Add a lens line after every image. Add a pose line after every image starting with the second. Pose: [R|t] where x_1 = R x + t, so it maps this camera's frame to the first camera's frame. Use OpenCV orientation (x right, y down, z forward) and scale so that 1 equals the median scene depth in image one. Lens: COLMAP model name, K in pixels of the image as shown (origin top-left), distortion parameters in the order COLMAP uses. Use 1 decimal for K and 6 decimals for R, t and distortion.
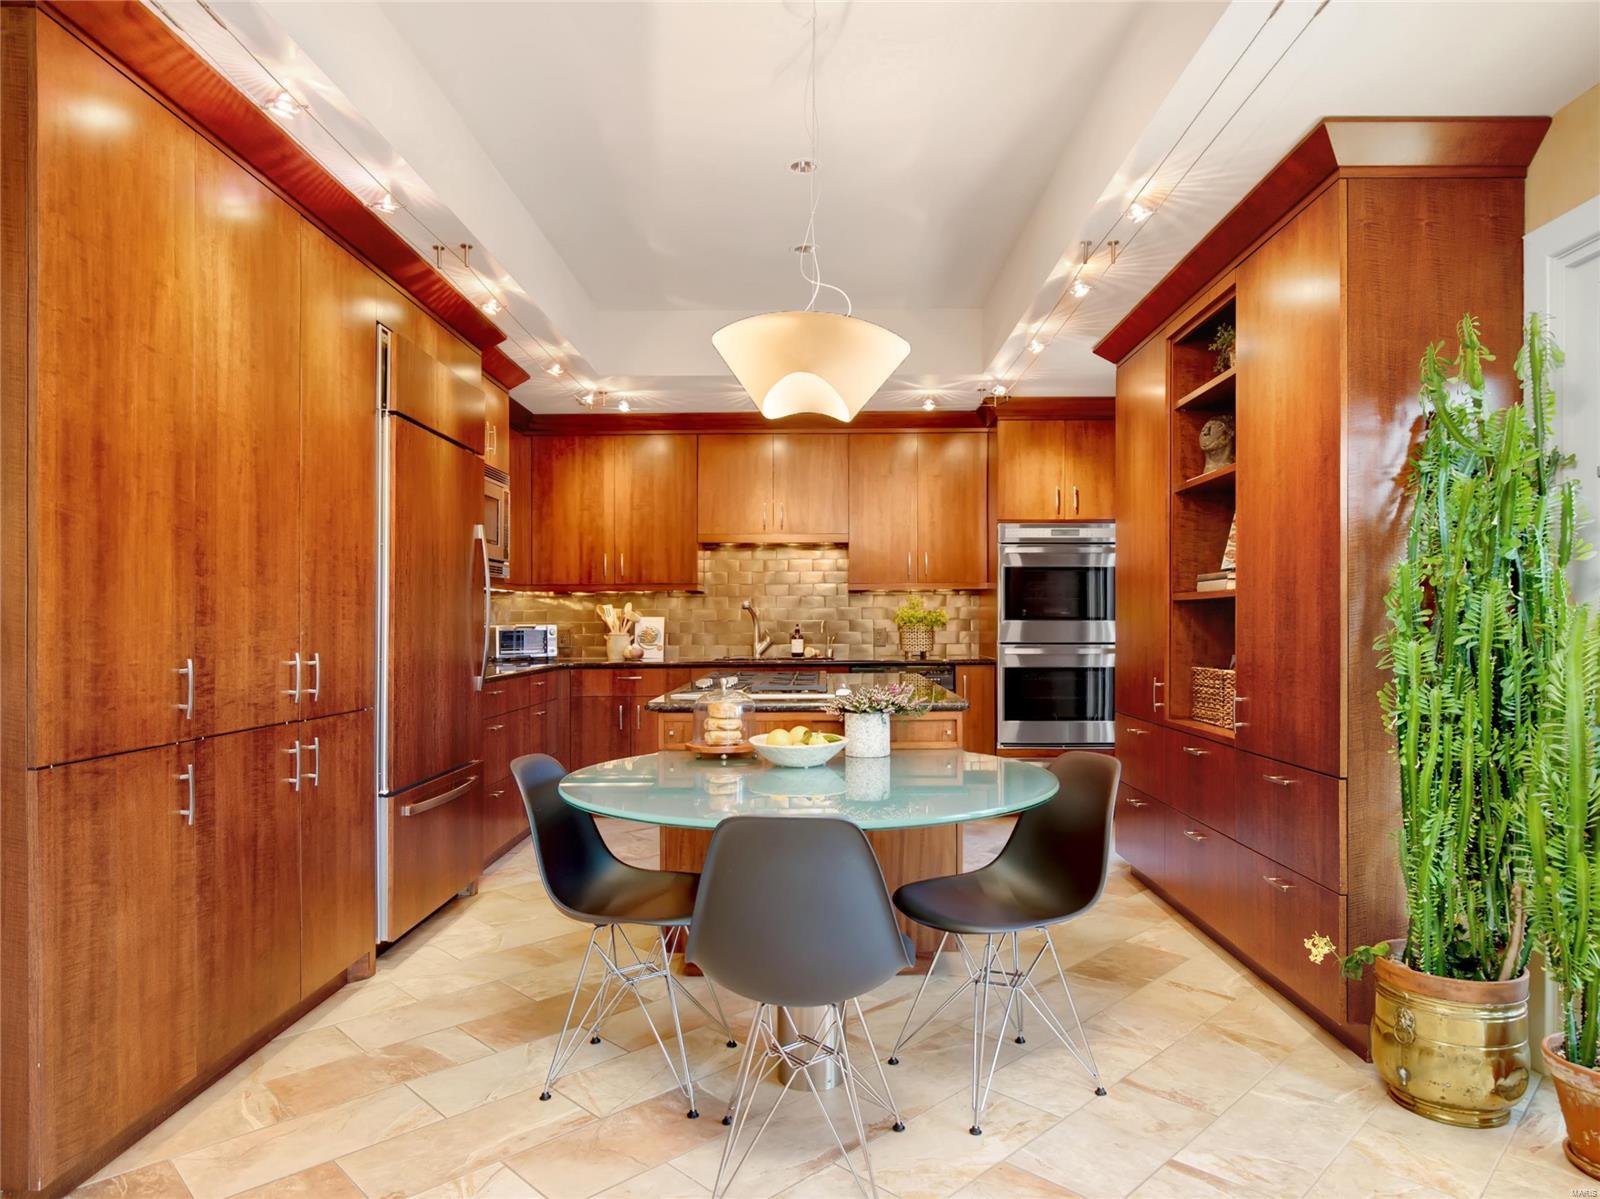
lens RADIAL K [[954.6, 0, 796.2], [0, 954.6, 608.5], [0, 0, 1]] dist [-0.021336, 0.000387]
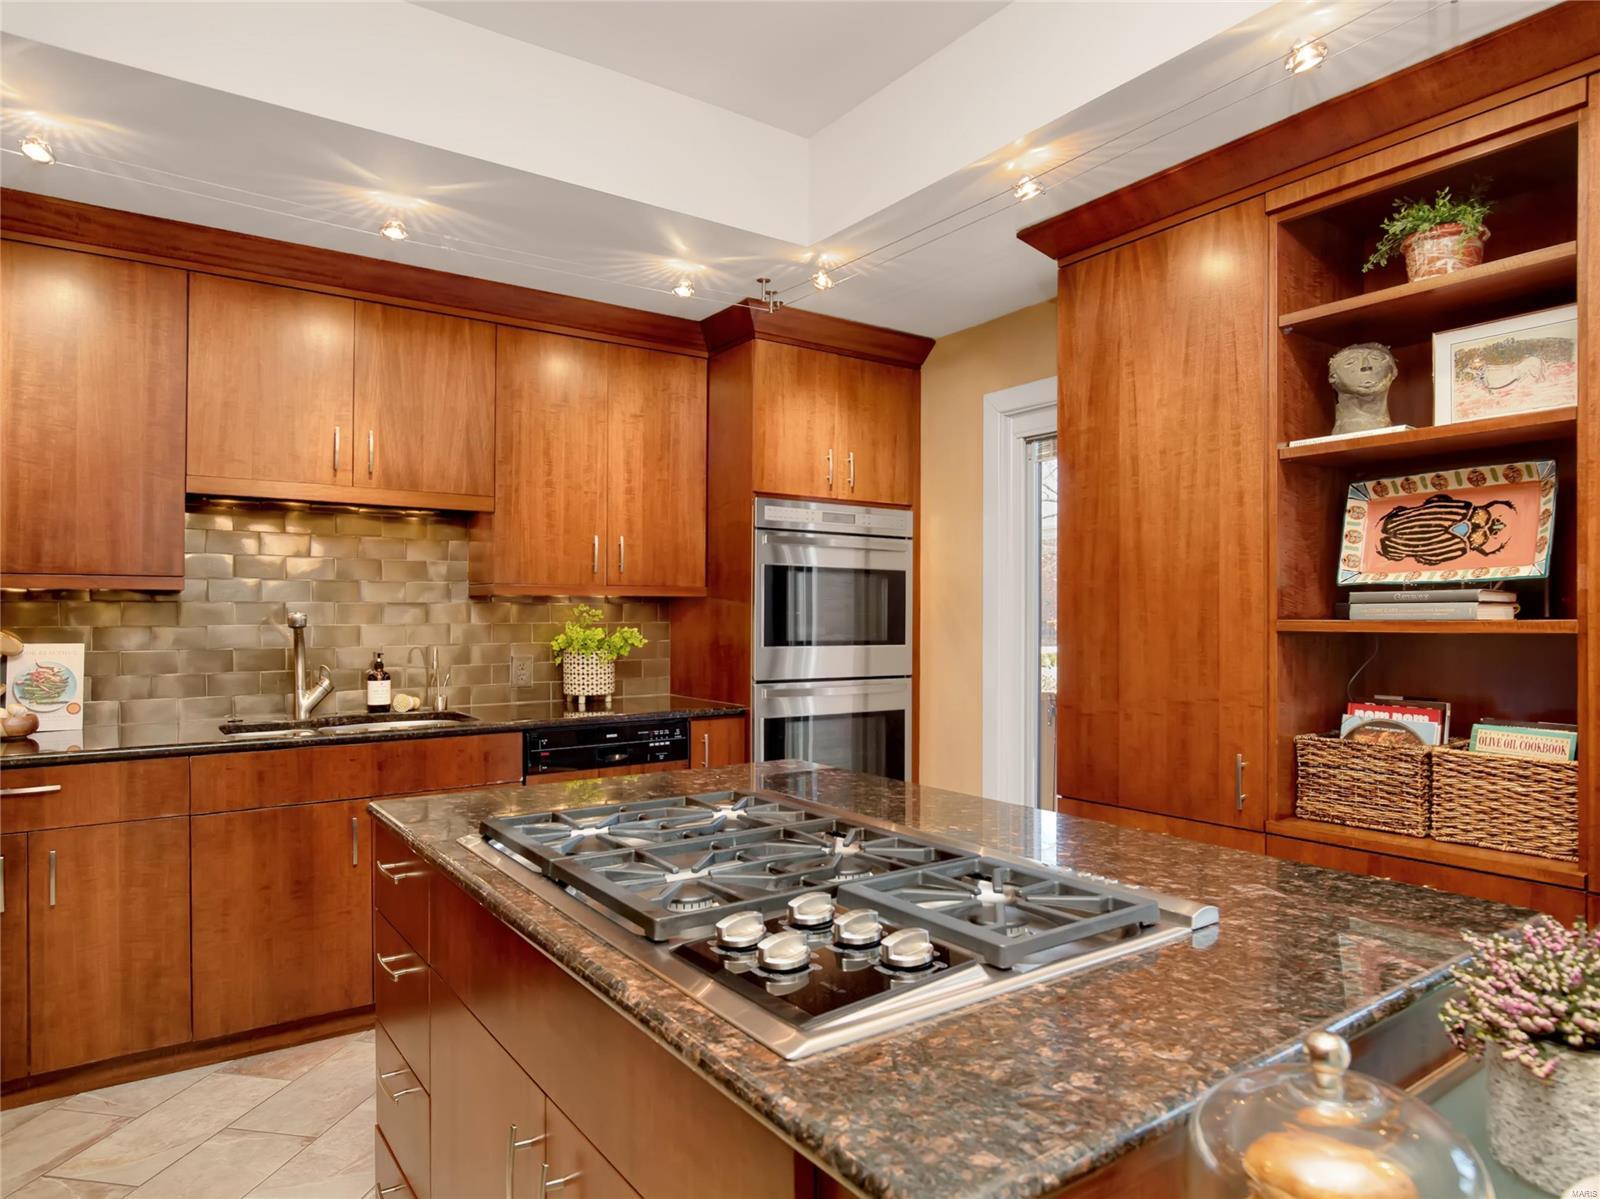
lens RADIAL K [[991.9, 0, 805.4], [0, 991.9, 605.4], [0, 0, 1]] dist [-0.011528, 0.001579]
pose [[0.808254, 0.012994, 0.588690, -0.144485], [-0.011070, 0.999915, -0.006872, -0.010917], [-0.588729, -0.000962, 0.808330, 0.406172]]
